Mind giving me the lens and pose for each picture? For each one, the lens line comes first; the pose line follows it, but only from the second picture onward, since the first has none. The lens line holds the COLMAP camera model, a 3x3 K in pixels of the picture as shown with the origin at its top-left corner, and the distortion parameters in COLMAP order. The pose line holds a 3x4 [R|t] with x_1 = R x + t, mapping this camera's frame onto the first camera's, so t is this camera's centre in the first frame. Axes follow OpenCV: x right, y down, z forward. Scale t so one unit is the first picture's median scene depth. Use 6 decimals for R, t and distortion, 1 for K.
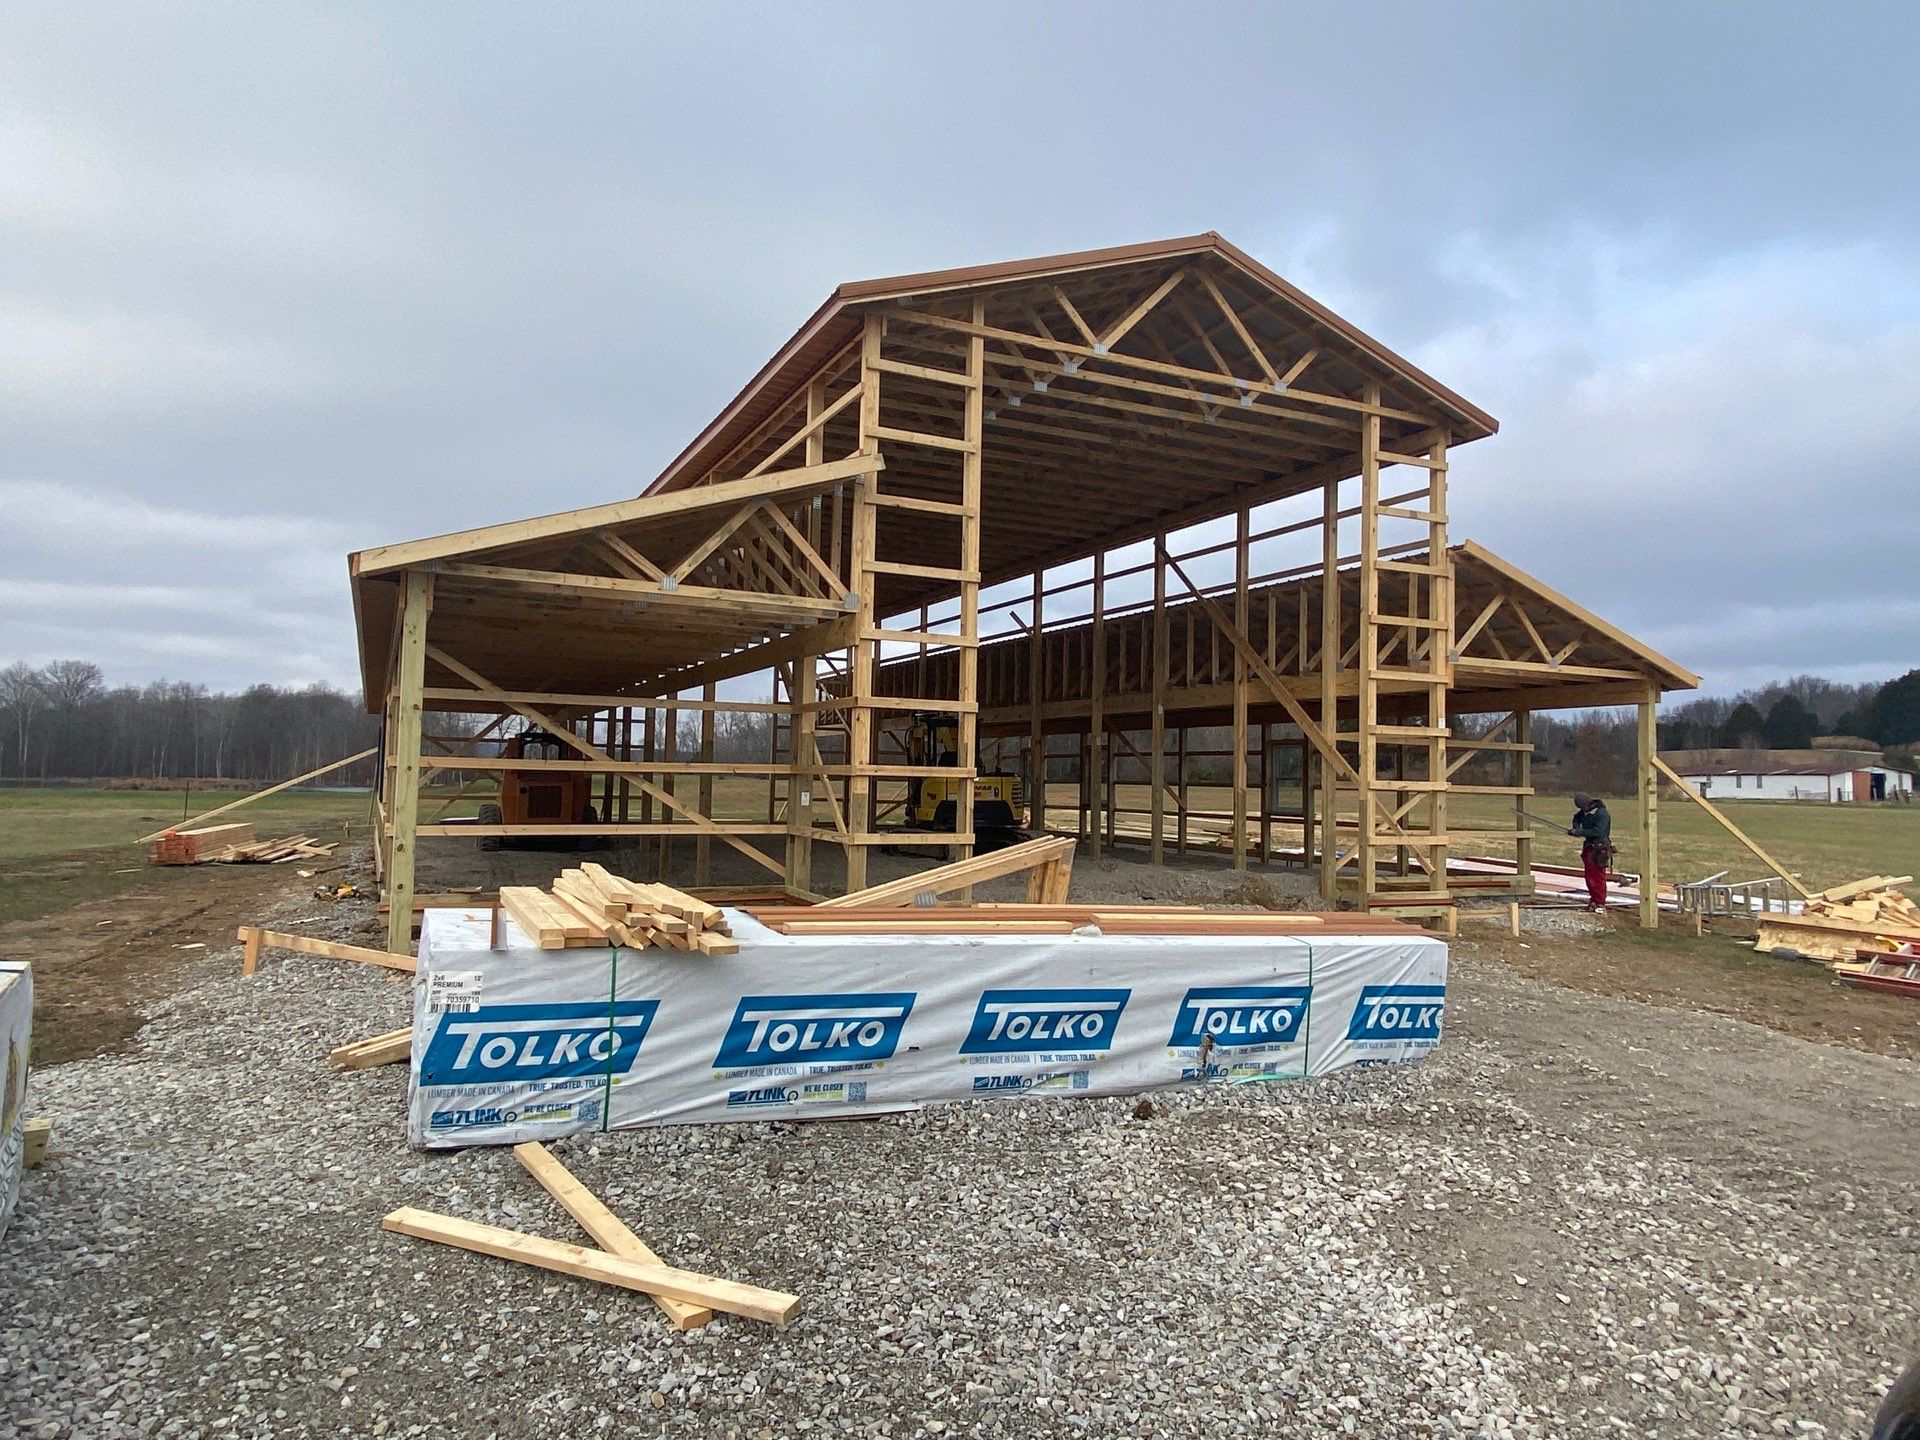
lens RADIAL K [[1172.7, 0, 951.7], [0, 1172.7, 720.6], [0, 0, 1]] dist [0.056689, -0.004503]
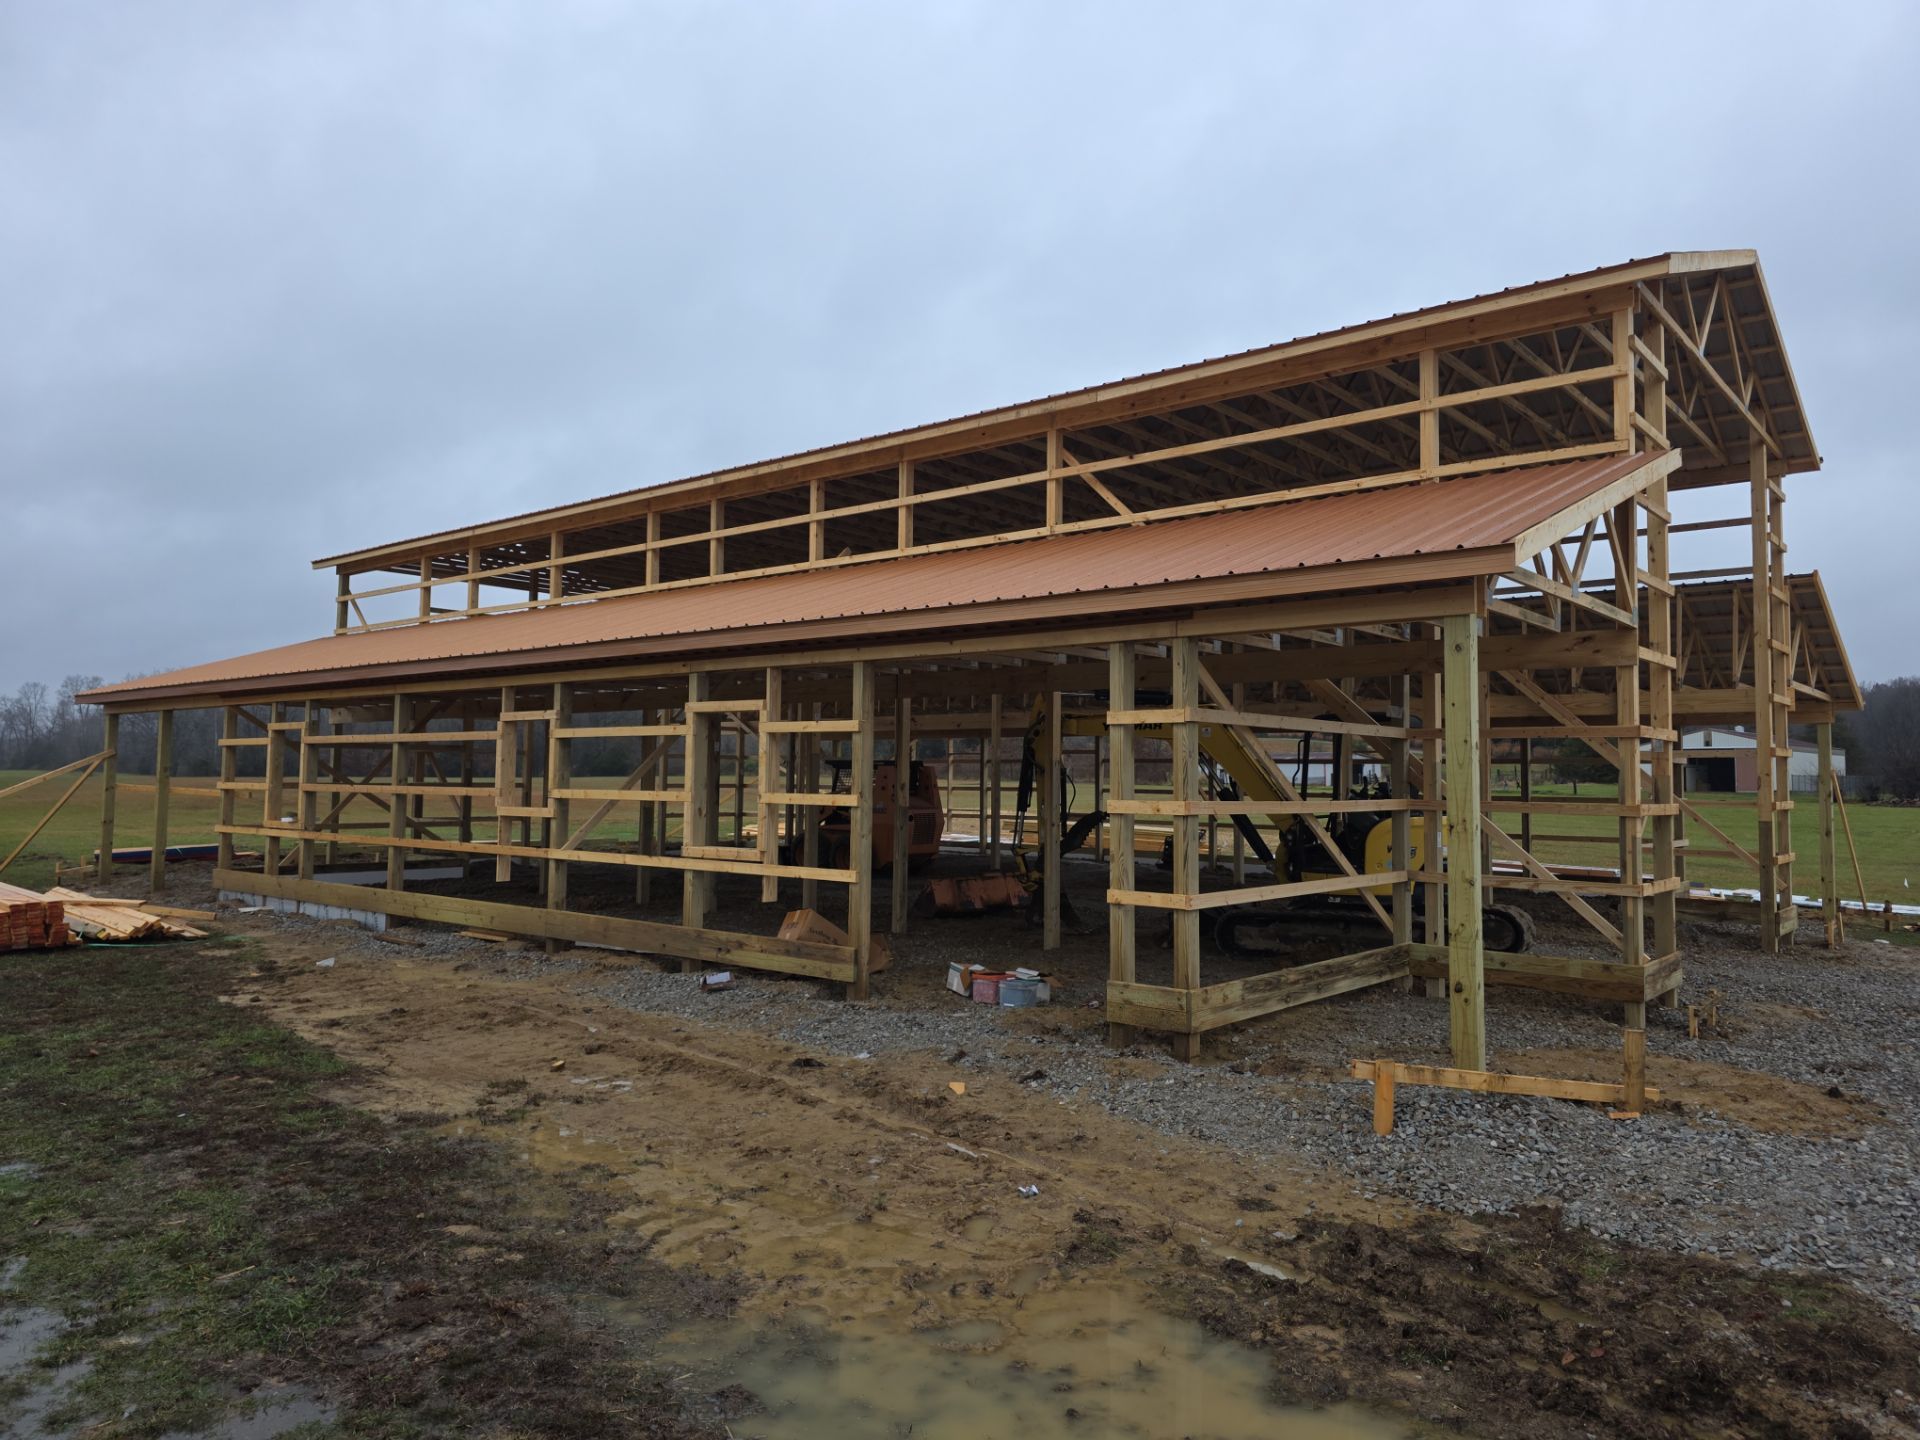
lens RADIAL K [[1258.1, 0, 924.2], [0, 1258.1, 708.5], [0, 0, 1]] dist [0.038813, -0.000149]
pose [[0.915296, 0.010432, 0.402647, -0.741702], [-0.012071, 0.999926, 0.001534, -0.021482], [-0.402601, -0.006265, 0.915354, 0.279762]]
